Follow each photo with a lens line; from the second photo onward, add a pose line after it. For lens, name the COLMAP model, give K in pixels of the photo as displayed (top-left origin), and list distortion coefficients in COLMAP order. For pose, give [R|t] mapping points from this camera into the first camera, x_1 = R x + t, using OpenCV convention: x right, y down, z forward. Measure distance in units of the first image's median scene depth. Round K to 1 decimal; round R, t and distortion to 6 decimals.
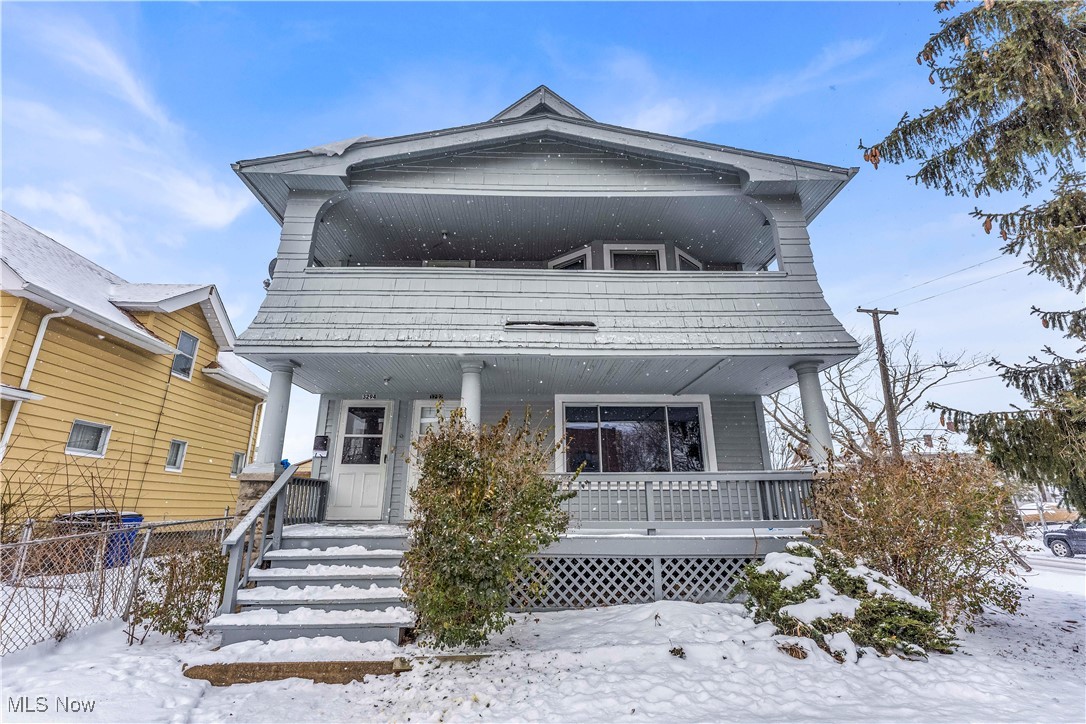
lens RADIAL K [[465.2, 0, 541.2], [0, 465.2, 362.7], [0, 0, 1]] dist [-0.002068, 0.000237]
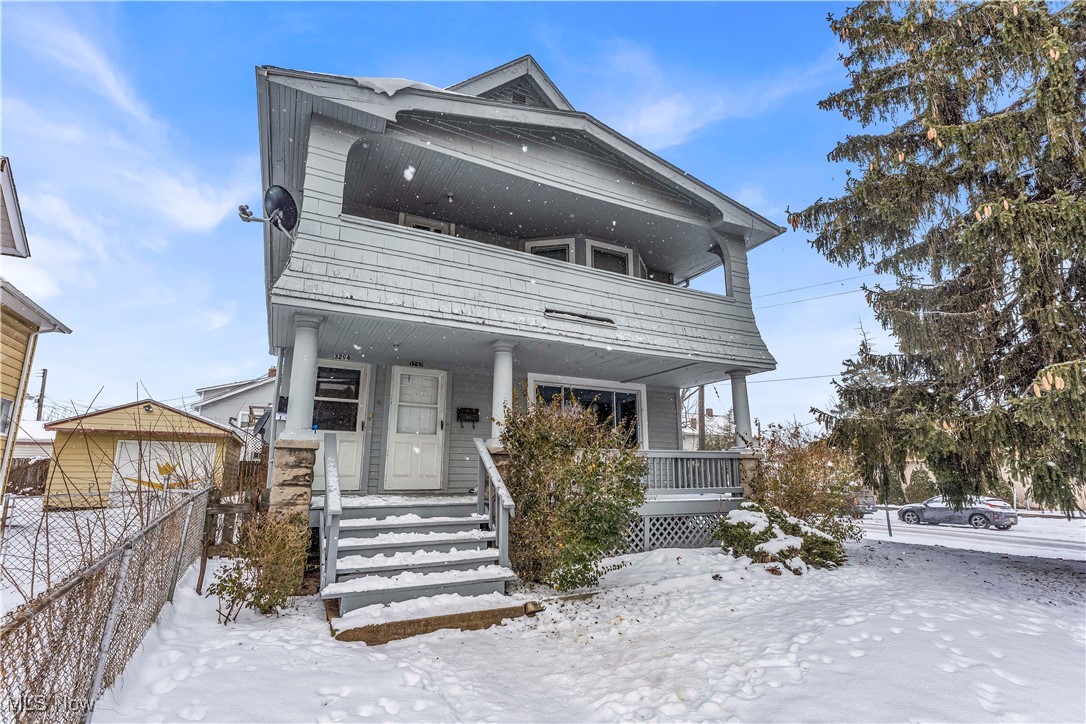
lens RADIAL K [[510.8, 0, 544.2], [0, 510.8, 364.3], [0, 0, 1]] dist [-0.002219, -0.000483]
pose [[0.901122, 0.096911, 0.422596, -0.583410], [-0.131857, 0.989787, 0.054183, -0.025361], [-0.413030, -0.104547, 0.904697, -0.083232]]
